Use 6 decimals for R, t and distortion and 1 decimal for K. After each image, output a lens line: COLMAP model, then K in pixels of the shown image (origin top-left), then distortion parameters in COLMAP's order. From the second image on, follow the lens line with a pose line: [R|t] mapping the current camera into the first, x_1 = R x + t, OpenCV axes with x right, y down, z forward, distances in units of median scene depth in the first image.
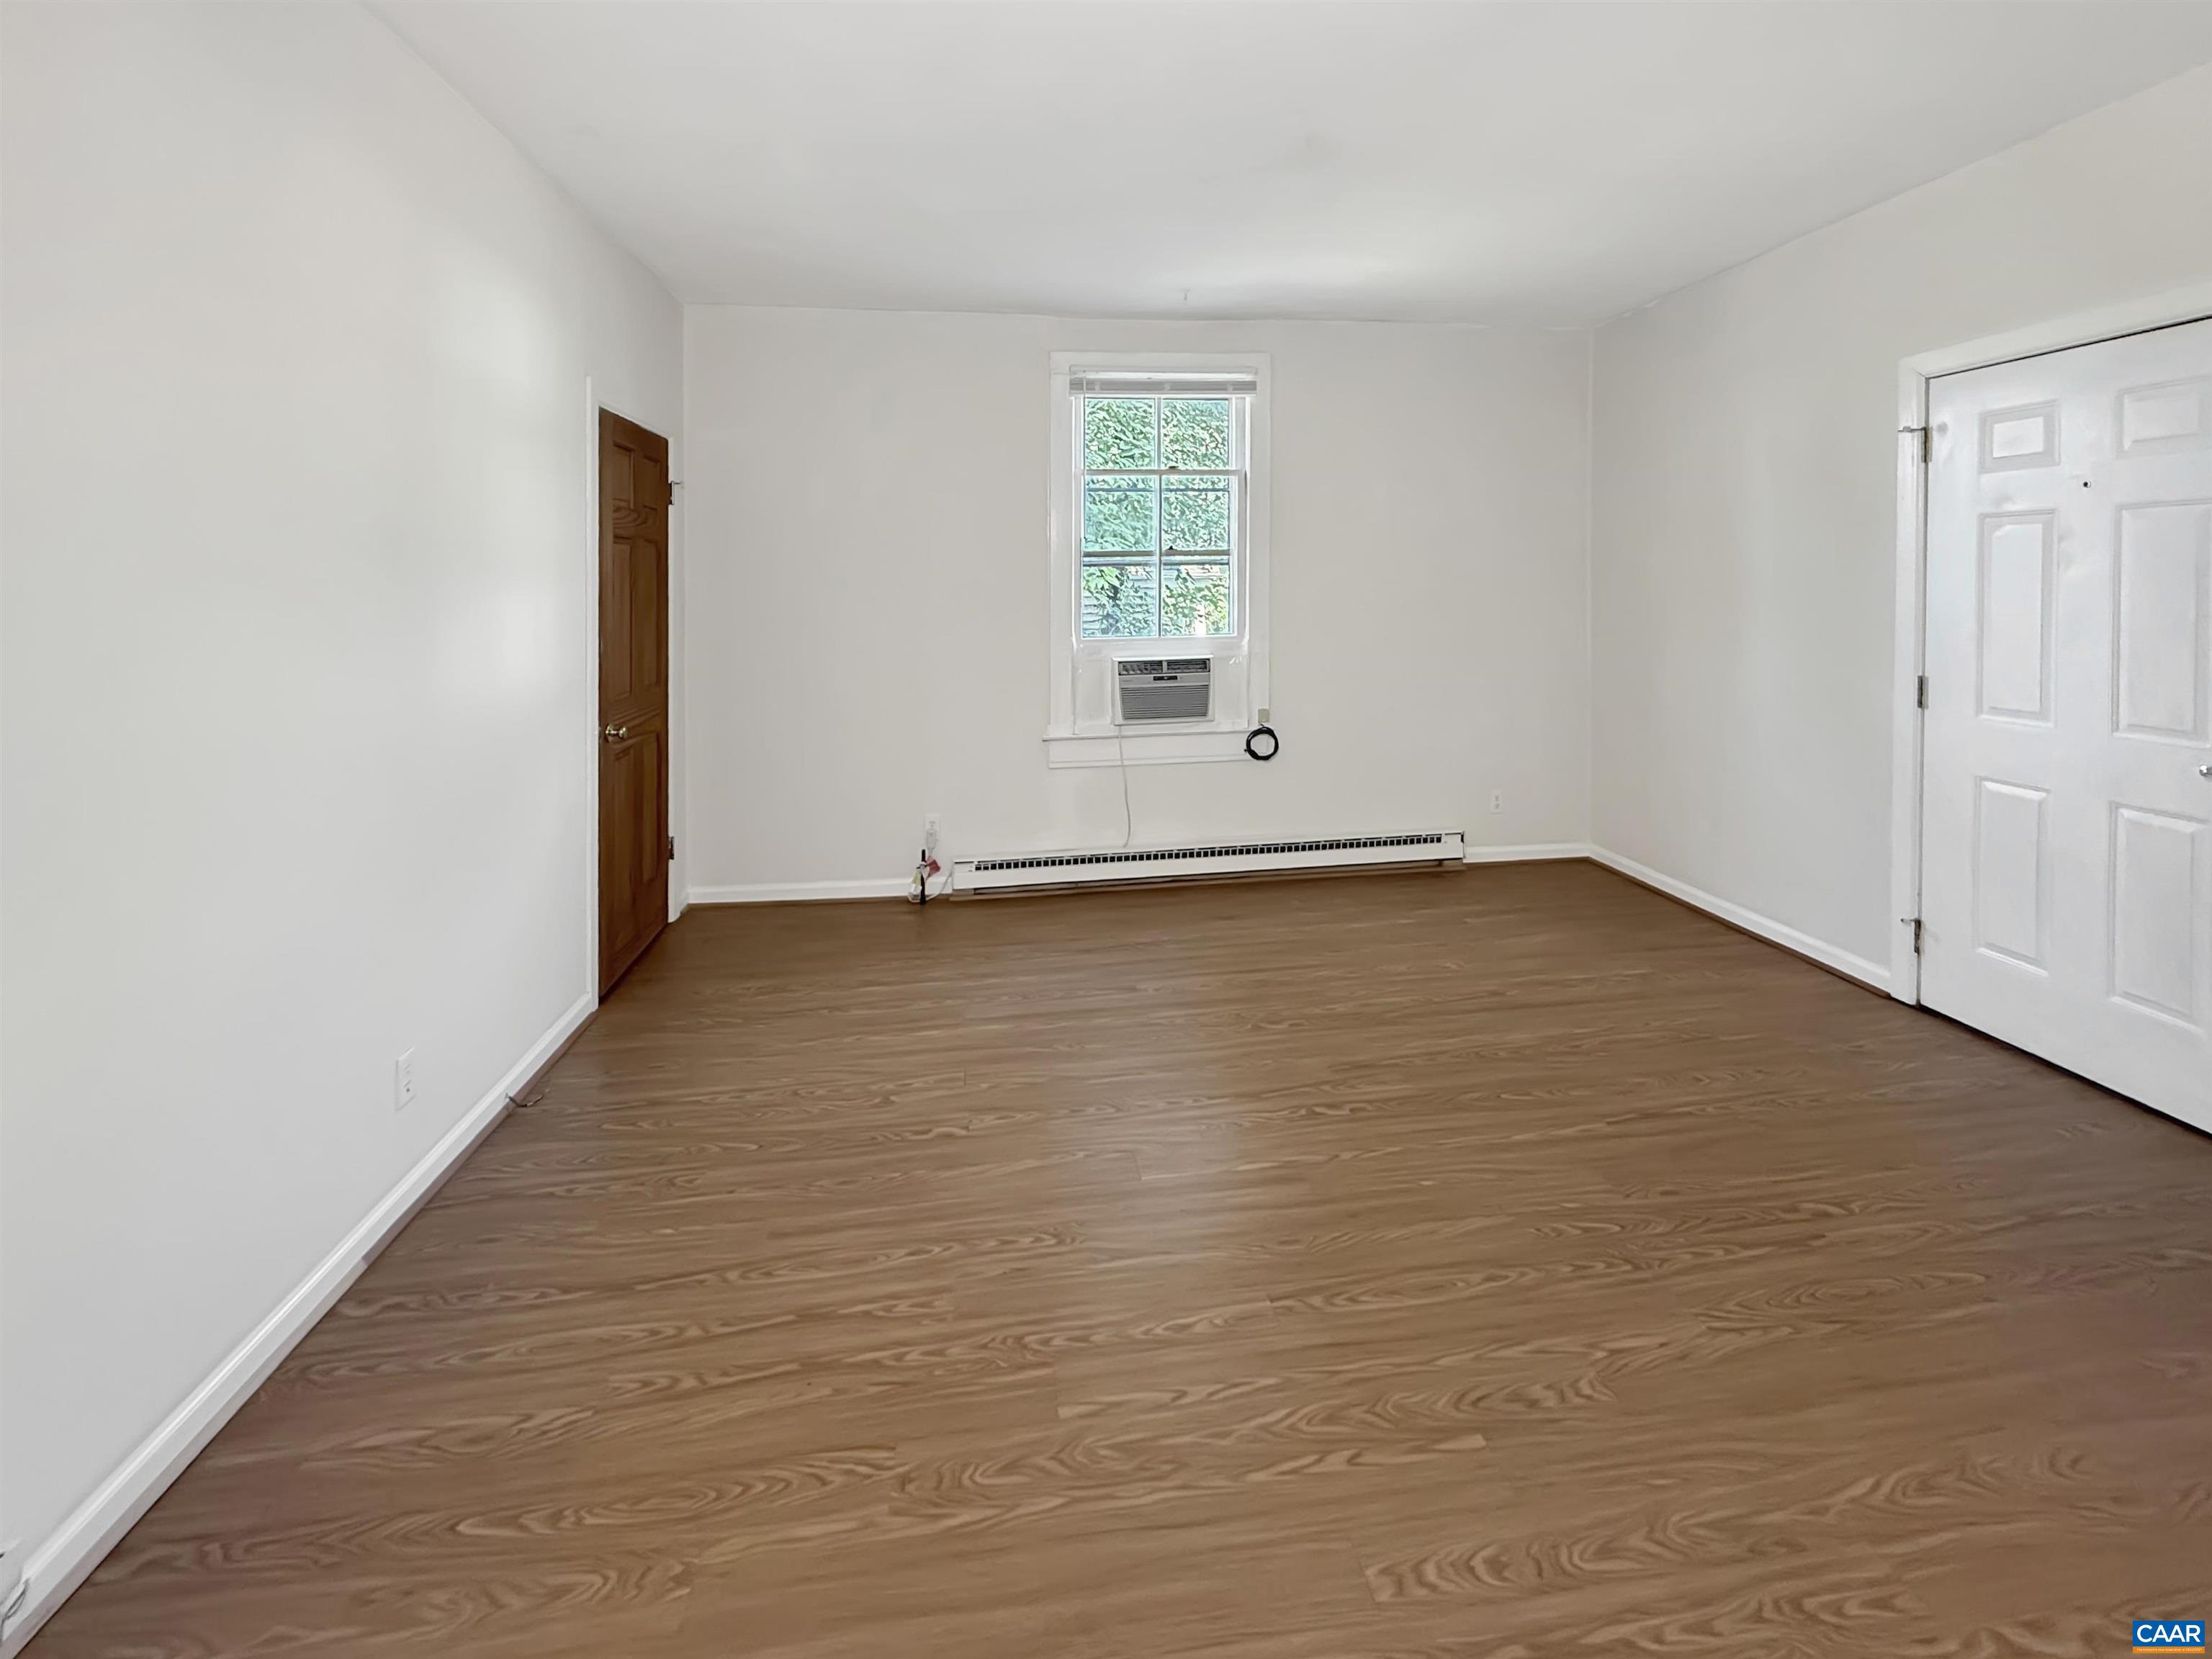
lens RADIAL K [[993.5, 0, 1110.5], [0, 993.5, 865.1], [0, 0, 1]] dist [0.001799, -0.000064]
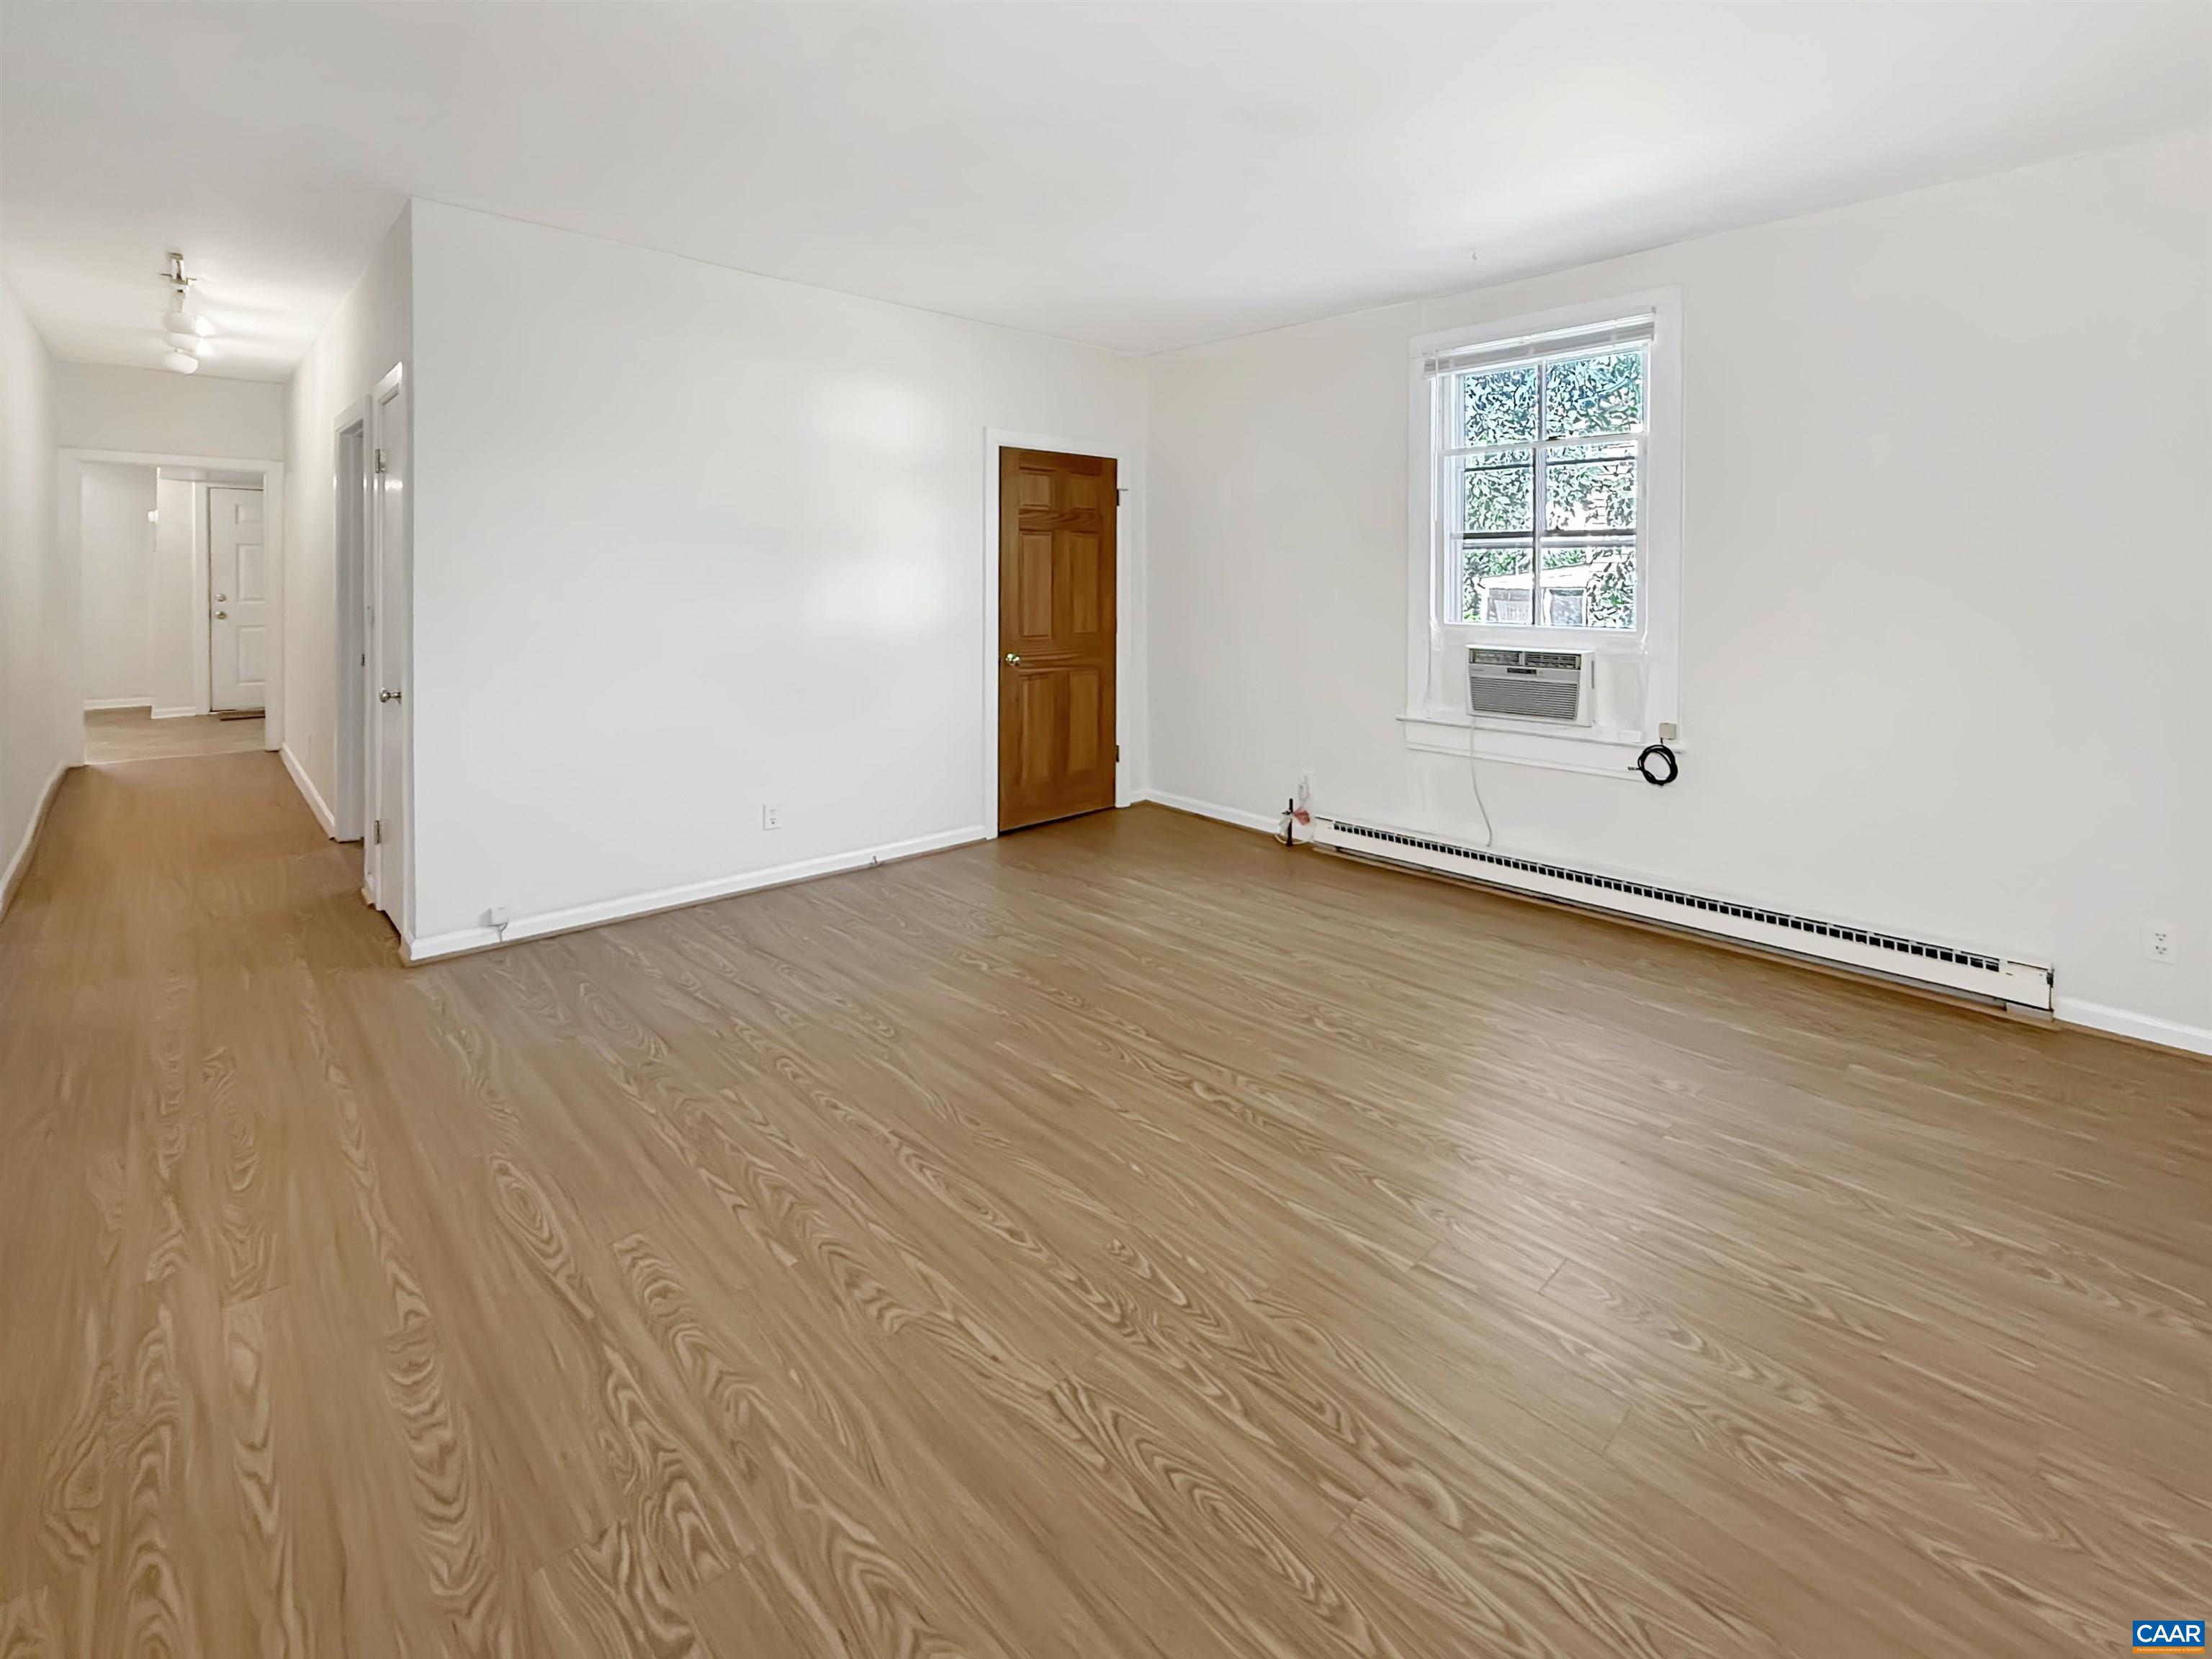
lens RADIAL K [[879.2, 0, 1106.0], [0, 879.2, 829.5], [0, 0, 1]] dist [0.000276, 0.000303]
pose [[0.593445, 0.240520, -0.768097, 0.559661], [-0.230947, 0.965063, 0.123764, -0.068139], [0.771030, 0.103943, 0.628259, 0.242347]]
